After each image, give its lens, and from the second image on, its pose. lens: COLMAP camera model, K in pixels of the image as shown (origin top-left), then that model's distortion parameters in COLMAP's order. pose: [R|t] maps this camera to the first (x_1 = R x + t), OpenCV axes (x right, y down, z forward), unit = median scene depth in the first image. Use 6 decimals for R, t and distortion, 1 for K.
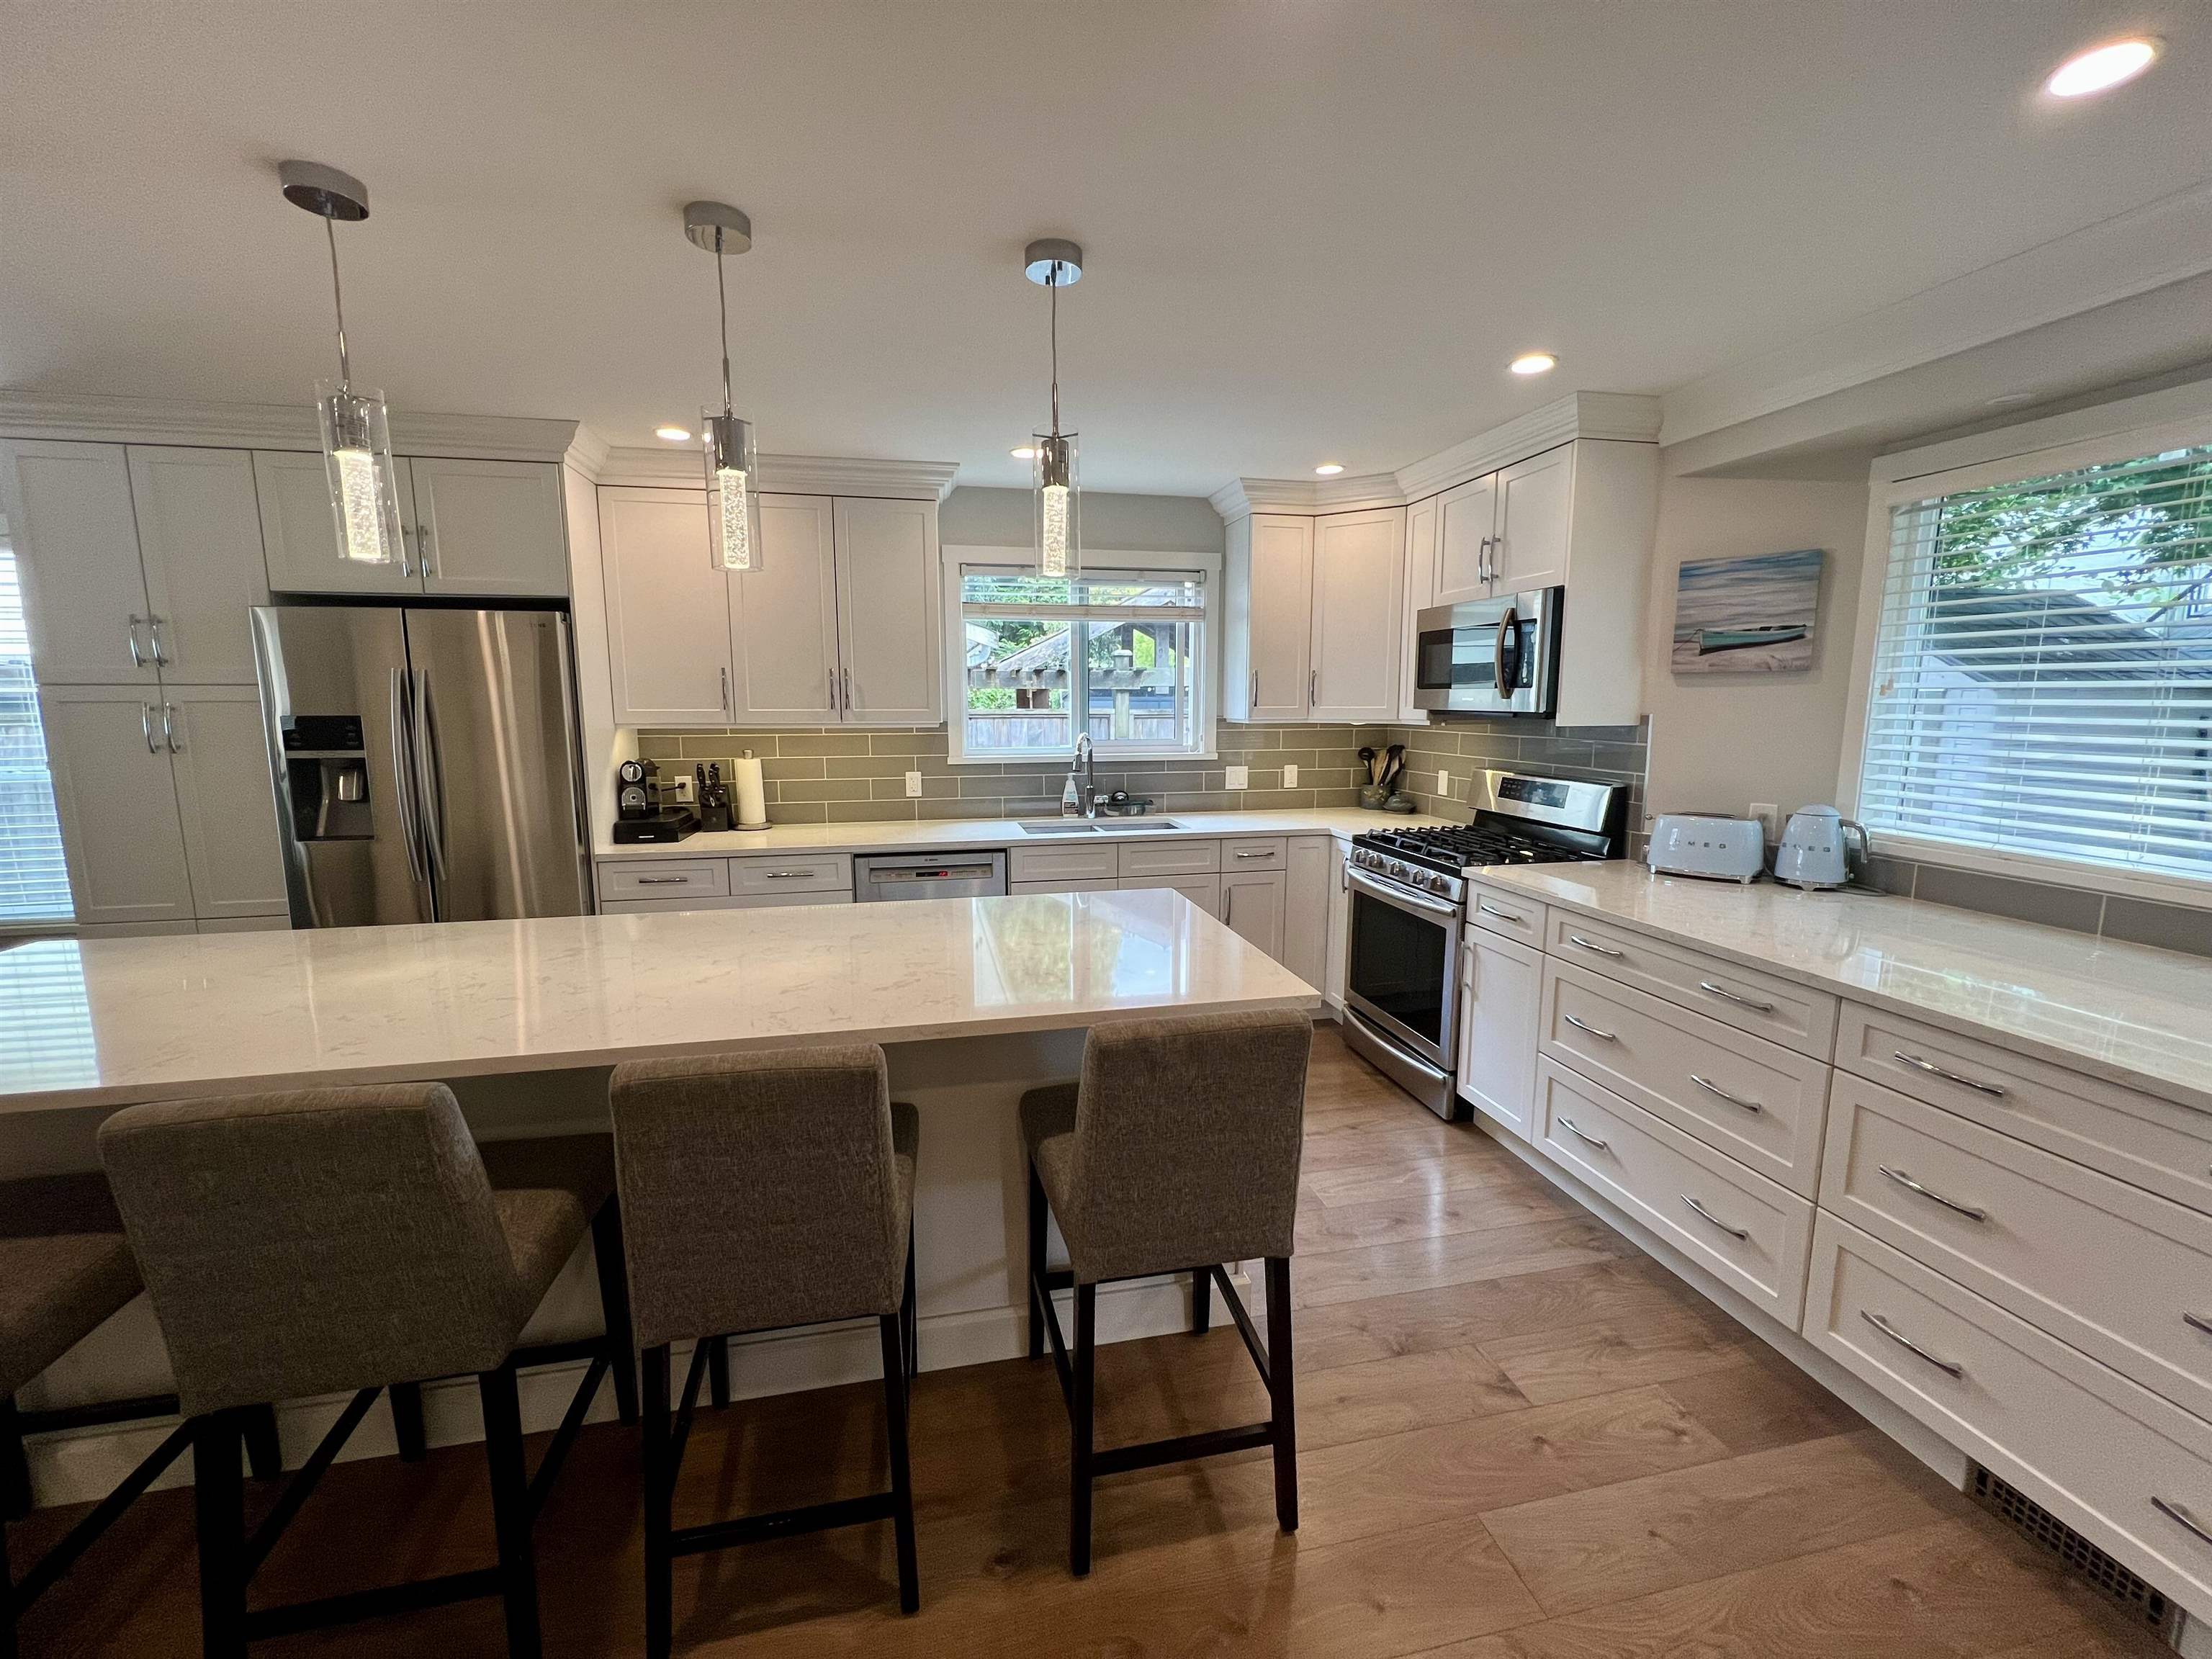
lens RADIAL K [[885.4, 0, 1100.0], [0, 885.4, 824.5], [0, 0, 1]] dist [-0.002145, 0.000485]
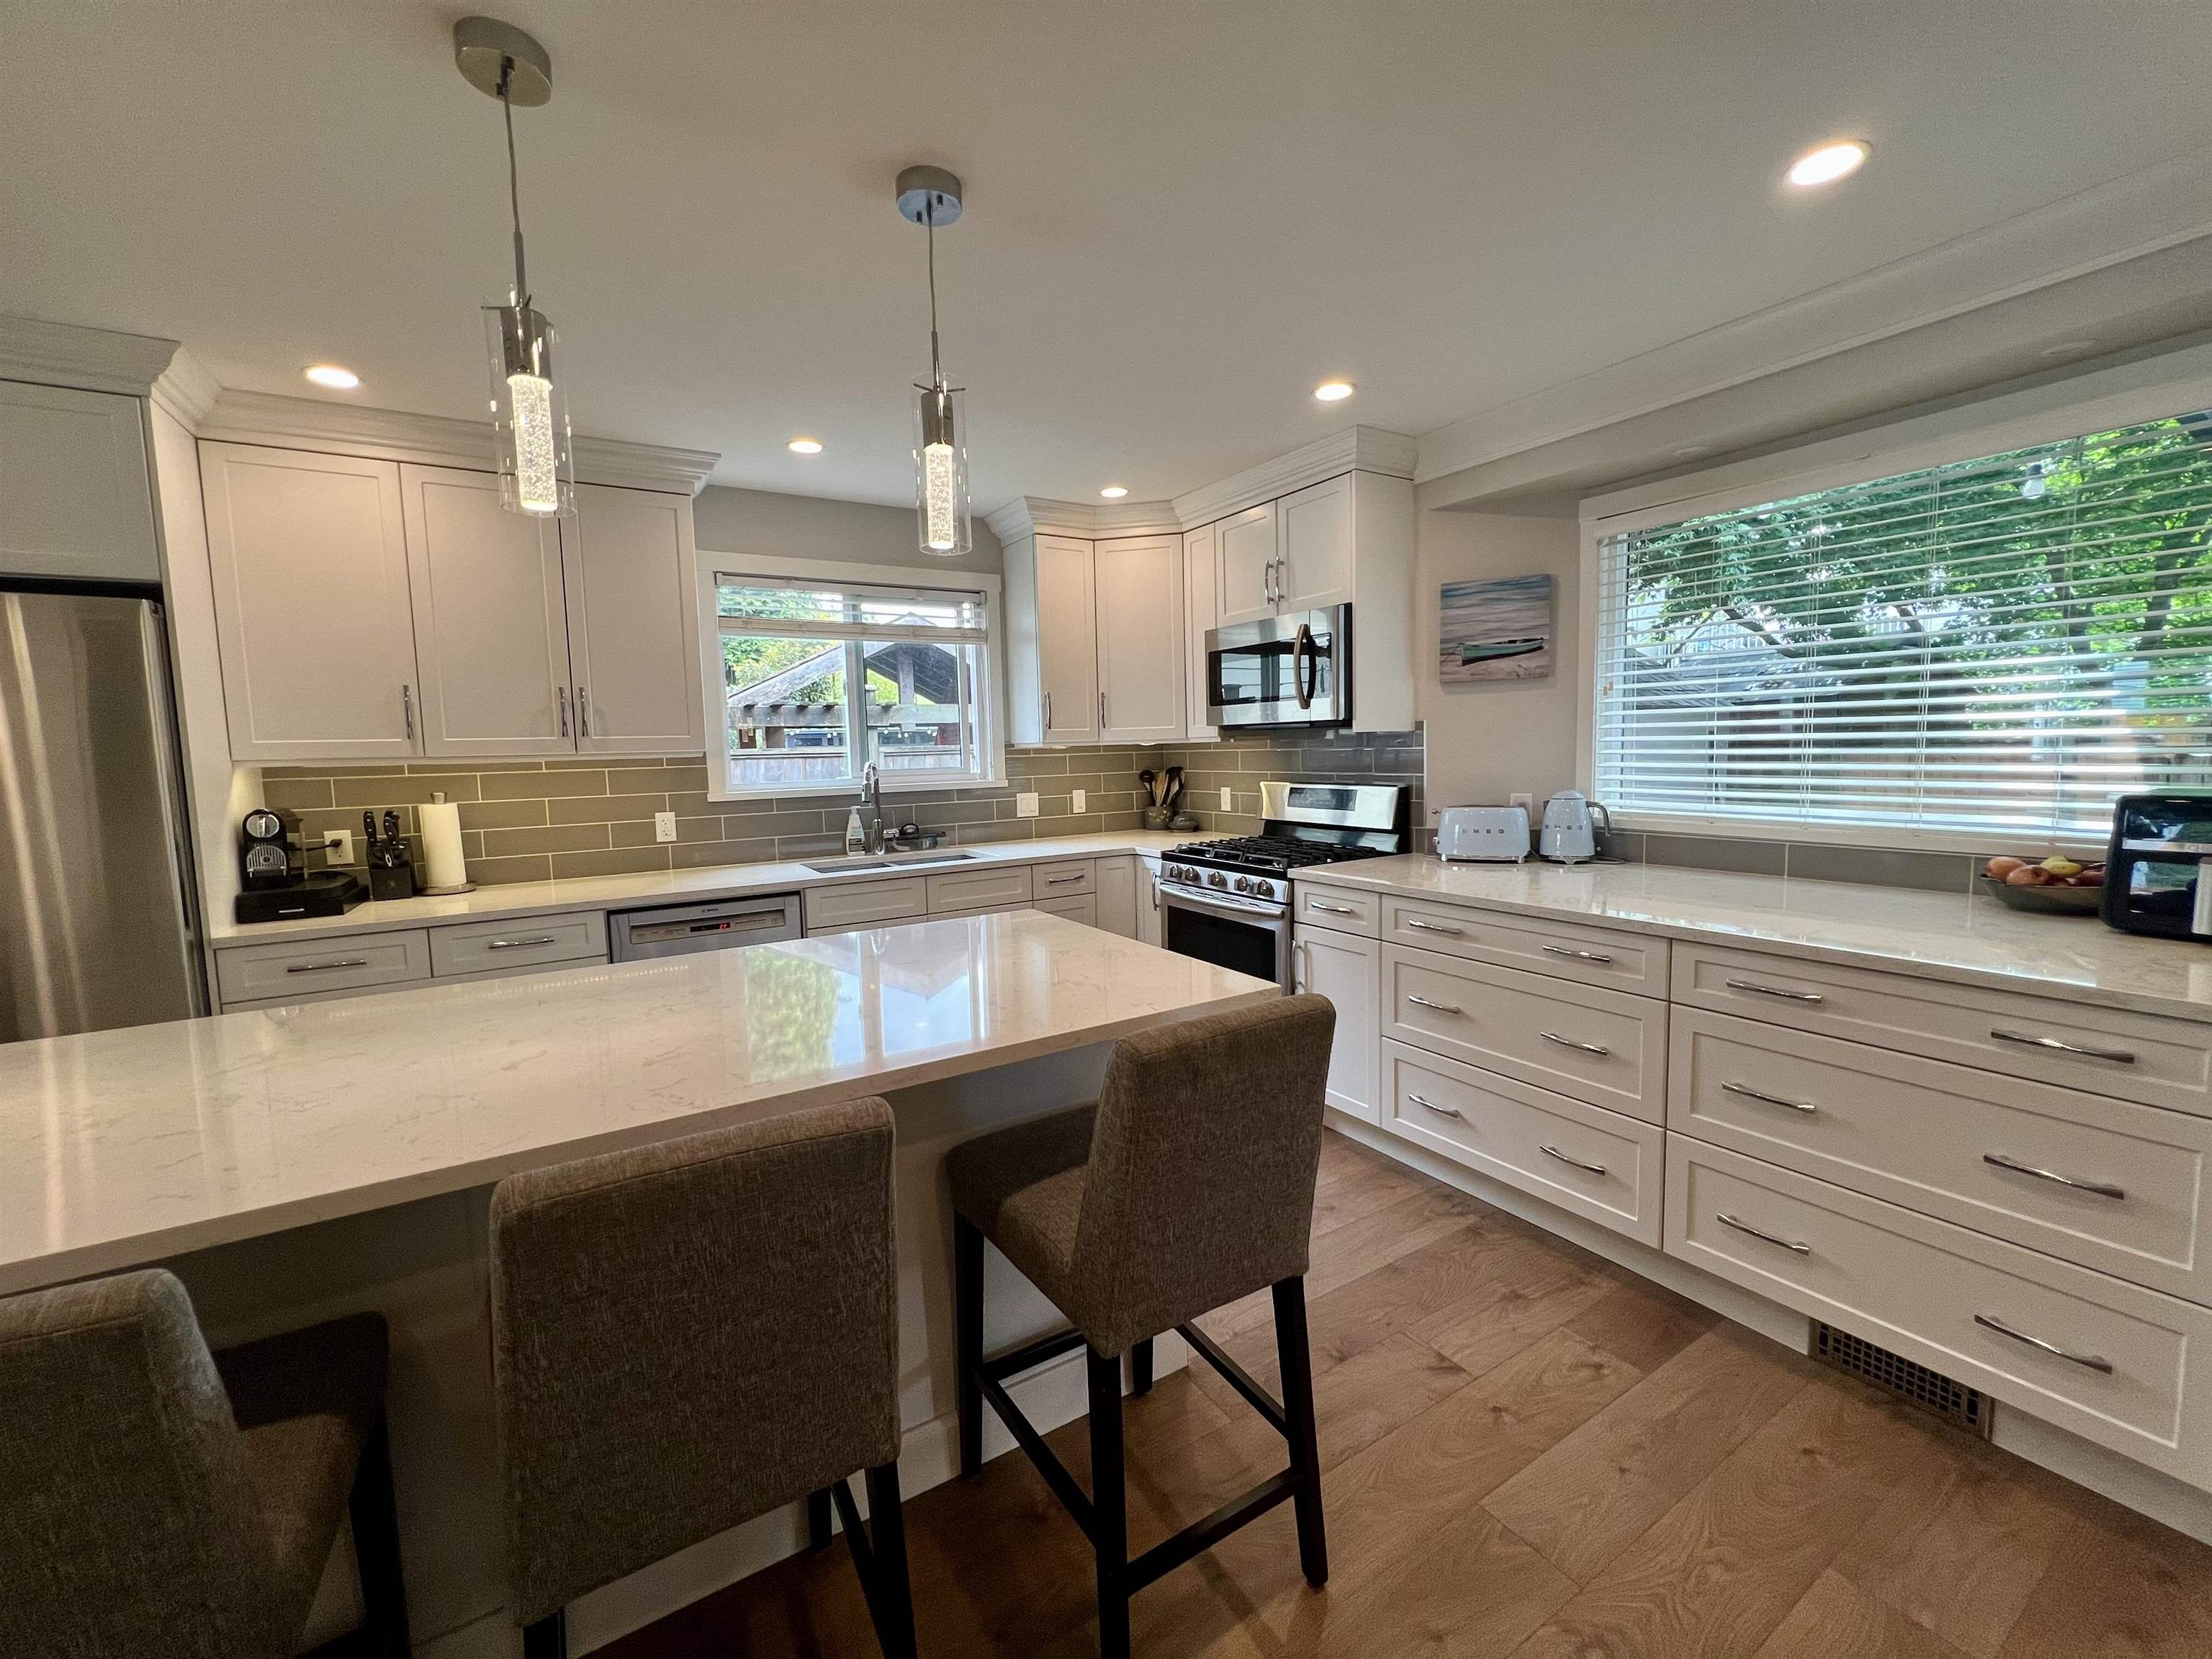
lens RADIAL K [[885.4, 0, 1100.0], [0, 885.4, 824.5], [0, 0, 1]] dist [-0.002145, 0.000485]
pose [[0.942880, -0.052212, 0.329015, -0.130804], [0.071431, 0.996357, -0.046591, 0.028181], [-0.325384, 0.067431, 0.943175, 0.089933]]
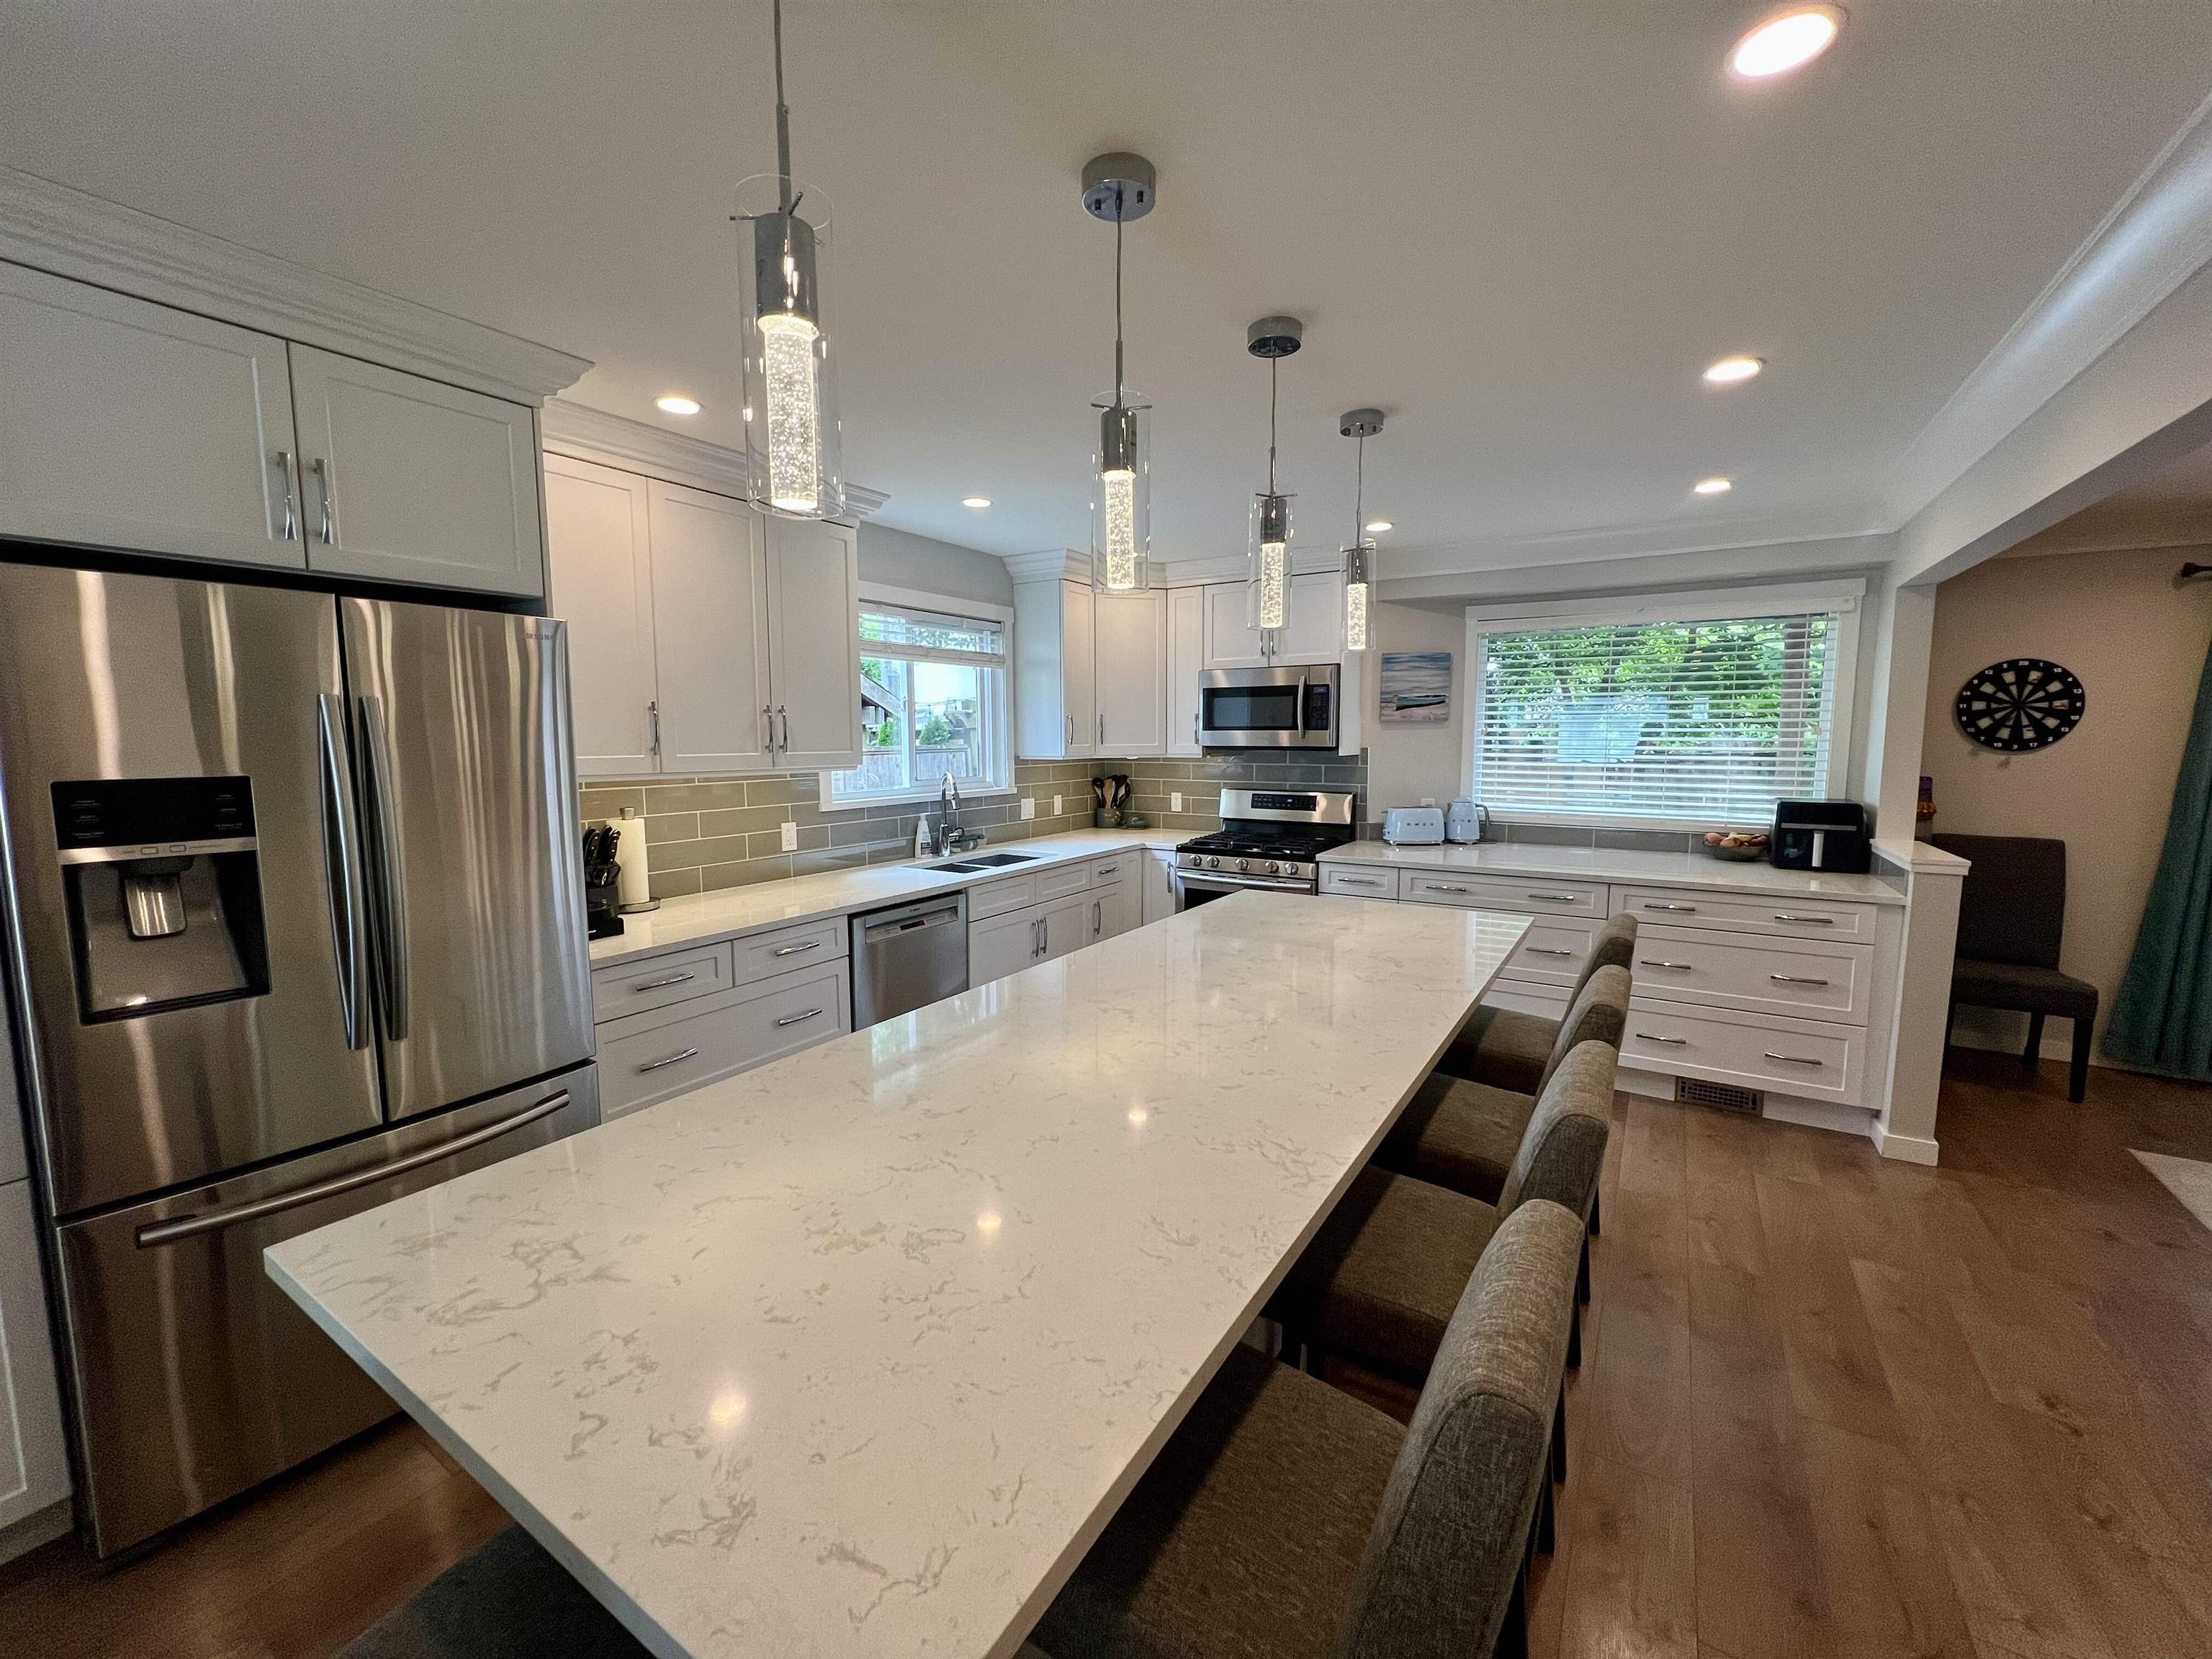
lens RADIAL K [[885.4, 0, 1100.0], [0, 885.4, 824.5], [0, 0, 1]] dist [-0.002145, 0.000485]
pose [[0.706412, -0.073267, 0.703998, -0.817240], [0.102425, 0.994740, 0.000750, -0.035667], [-0.700351, 0.071577, 0.710201, 0.214742]]
